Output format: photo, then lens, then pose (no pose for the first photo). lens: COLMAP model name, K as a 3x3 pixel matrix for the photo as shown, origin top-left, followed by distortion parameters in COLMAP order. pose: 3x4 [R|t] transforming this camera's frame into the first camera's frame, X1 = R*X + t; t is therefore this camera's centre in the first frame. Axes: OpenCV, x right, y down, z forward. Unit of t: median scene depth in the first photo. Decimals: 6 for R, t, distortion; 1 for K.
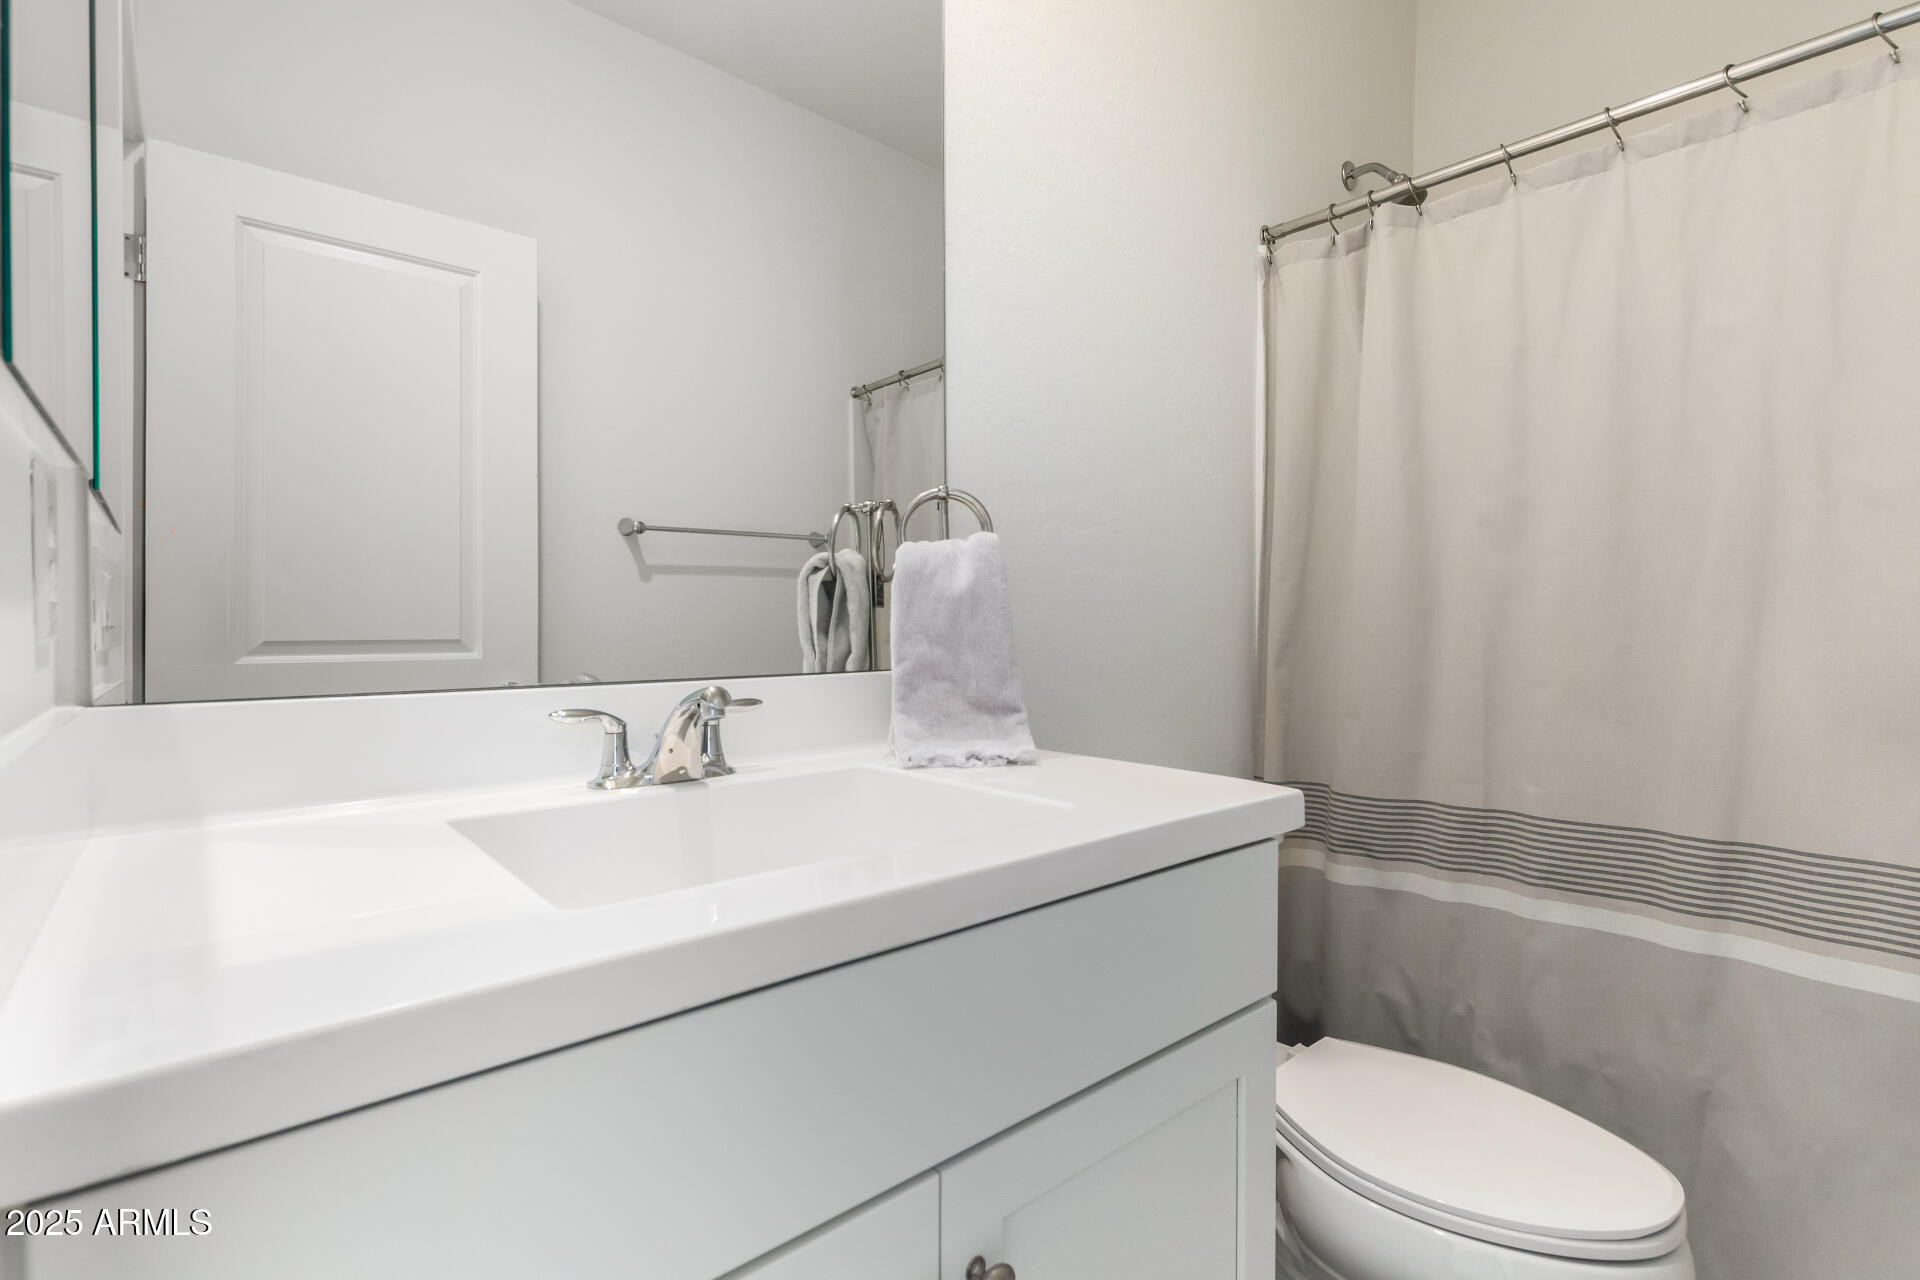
lens RADIAL K [[889.4, 0, 968.8], [0, 889.4, 629.1], [0, 0, 1]] dist [-0.000158, -0.000161]
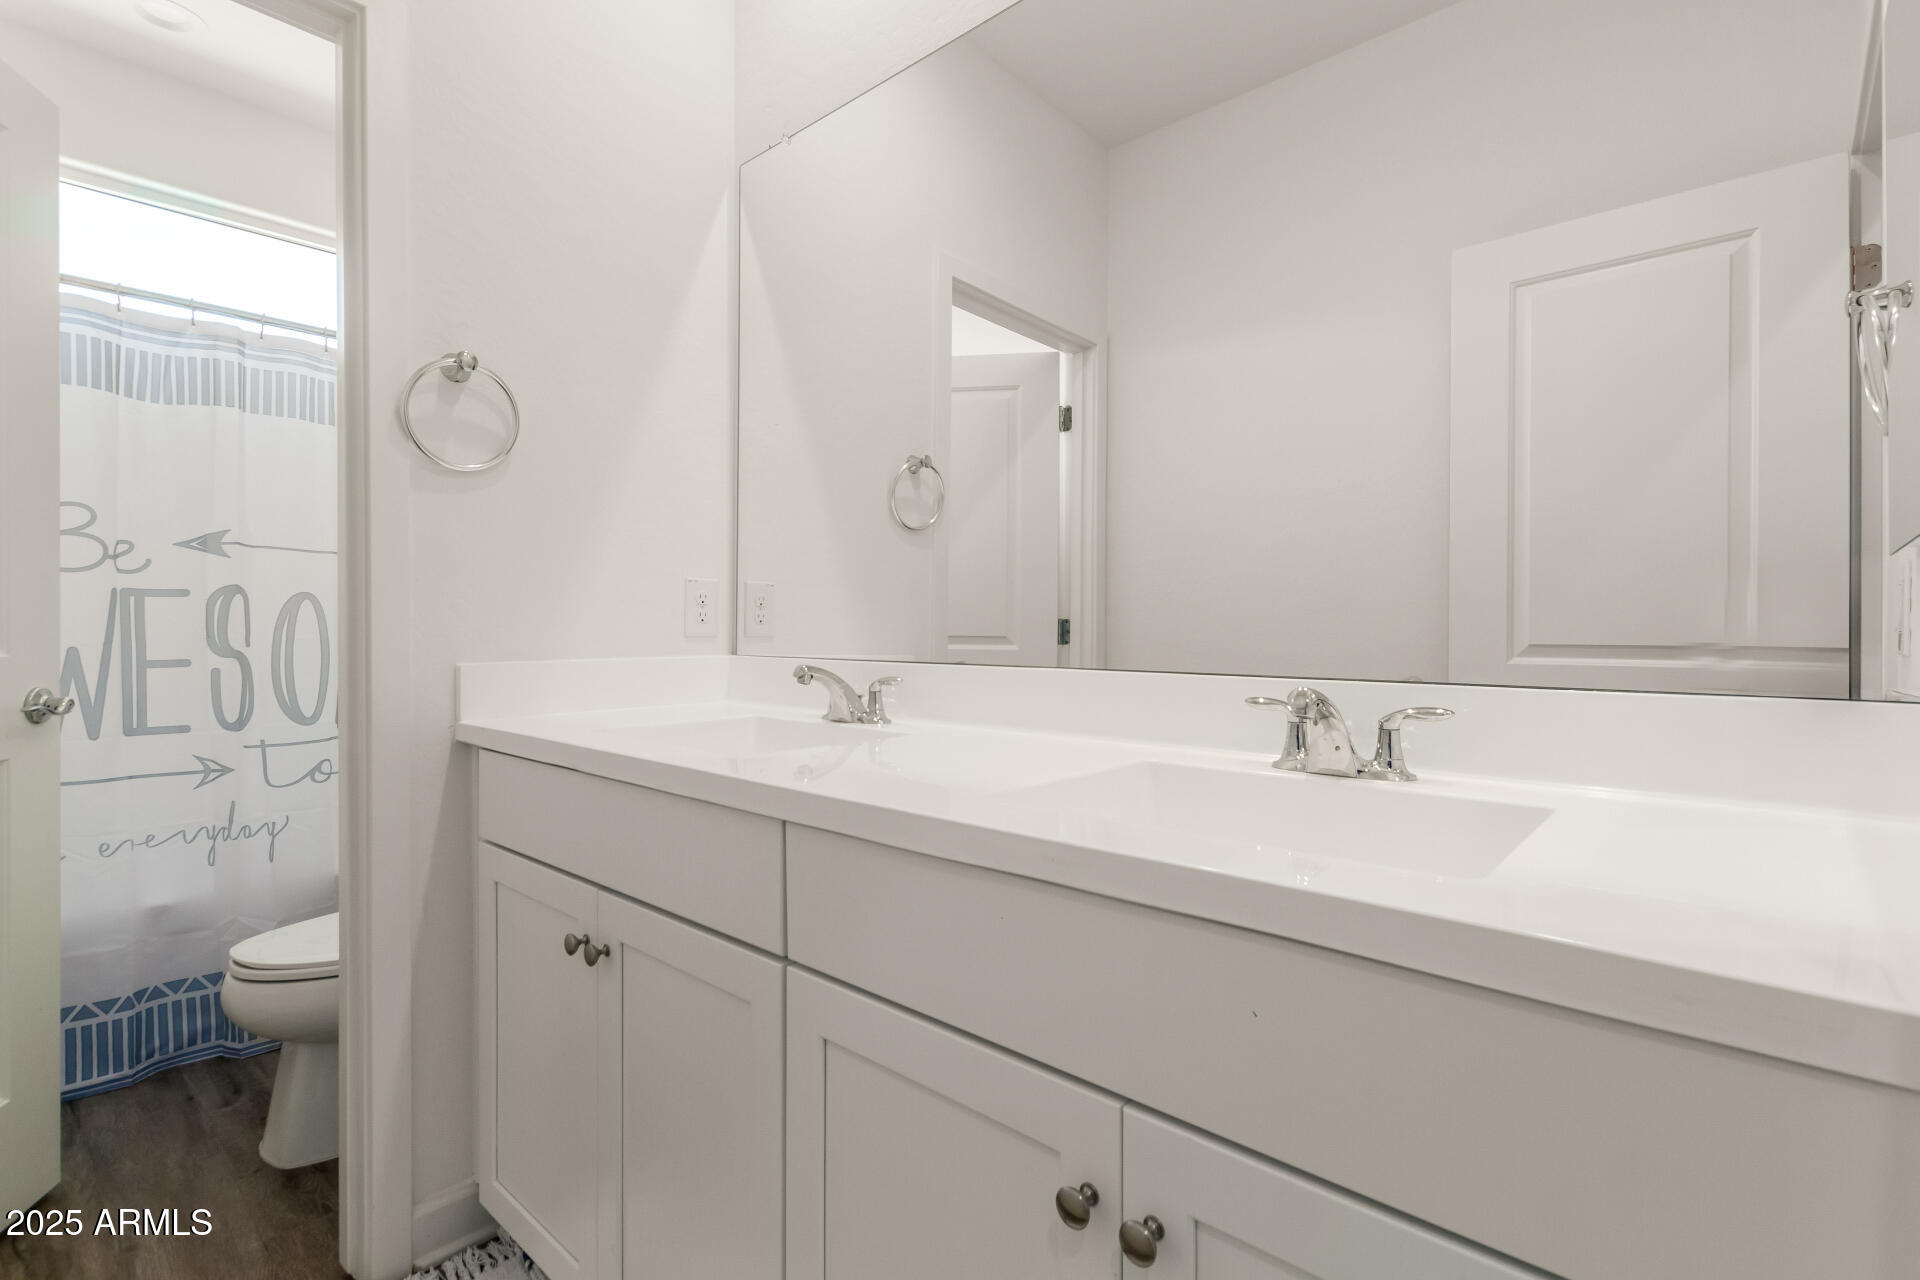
lens RADIAL K [[889.4, 0, 968.8], [0, 889.4, 629.1], [0, 0, 1]] dist [-0.000158, -0.000161]
pose [[0.105570, 0.002815, -0.994408, 0.732809], [-0.009083, 0.999957, 0.001866, -0.005572], [0.994370, 0.008836, 0.105591, 0.448824]]
